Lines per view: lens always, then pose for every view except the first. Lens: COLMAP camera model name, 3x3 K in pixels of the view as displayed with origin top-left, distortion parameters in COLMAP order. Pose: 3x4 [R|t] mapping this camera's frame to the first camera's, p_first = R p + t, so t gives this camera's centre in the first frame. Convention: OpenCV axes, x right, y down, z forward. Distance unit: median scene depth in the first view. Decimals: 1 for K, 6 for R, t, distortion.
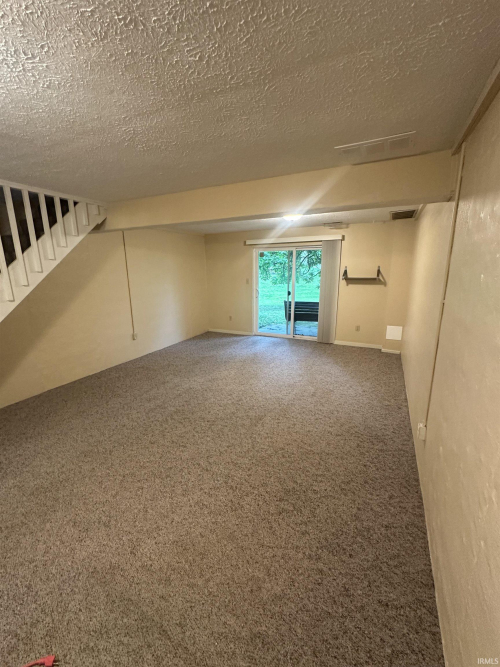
lens RADIAL K [[266.2, 0, 251.7], [0, 266.2, 329.6], [0, 0, 1]] dist [-0.002282, 0.000052]
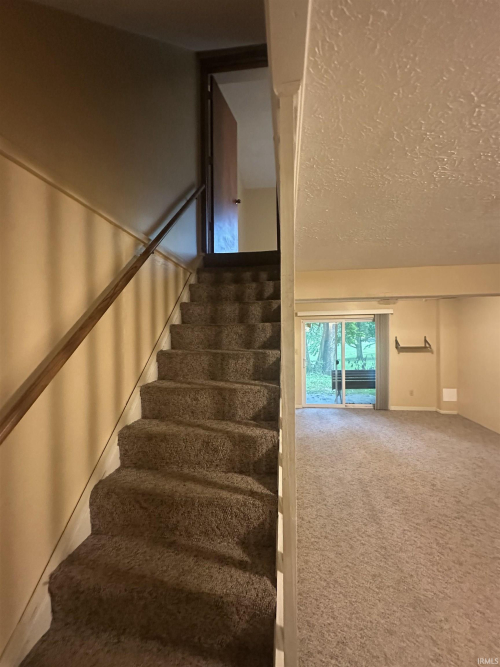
lens RADIAL K [[266.2, 0, 259.4], [0, 266.2, 336.4], [0, 0, 1]] dist [-0.002282, 0.000052]
pose [[0.954047, -0.005110, 0.299614, -1.120845], [0.072246, 0.974282, -0.213436, -0.092956], [-0.290818, 0.225274, 0.929880, 0.292946]]
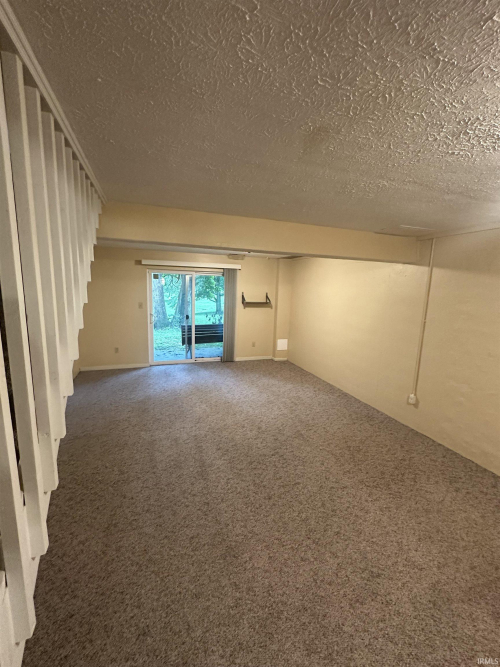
lens RADIAL K [[266.2, 0, 245.8], [0, 266.2, 333.6], [0, 0, 1]] dist [-0.002282, 0.000052]
pose [[0.724771, -0.084968, 0.683731, -0.945004], [0.122577, 0.992437, -0.006604, -0.107660], [-0.677999, 0.088596, 0.729704, 0.359055]]
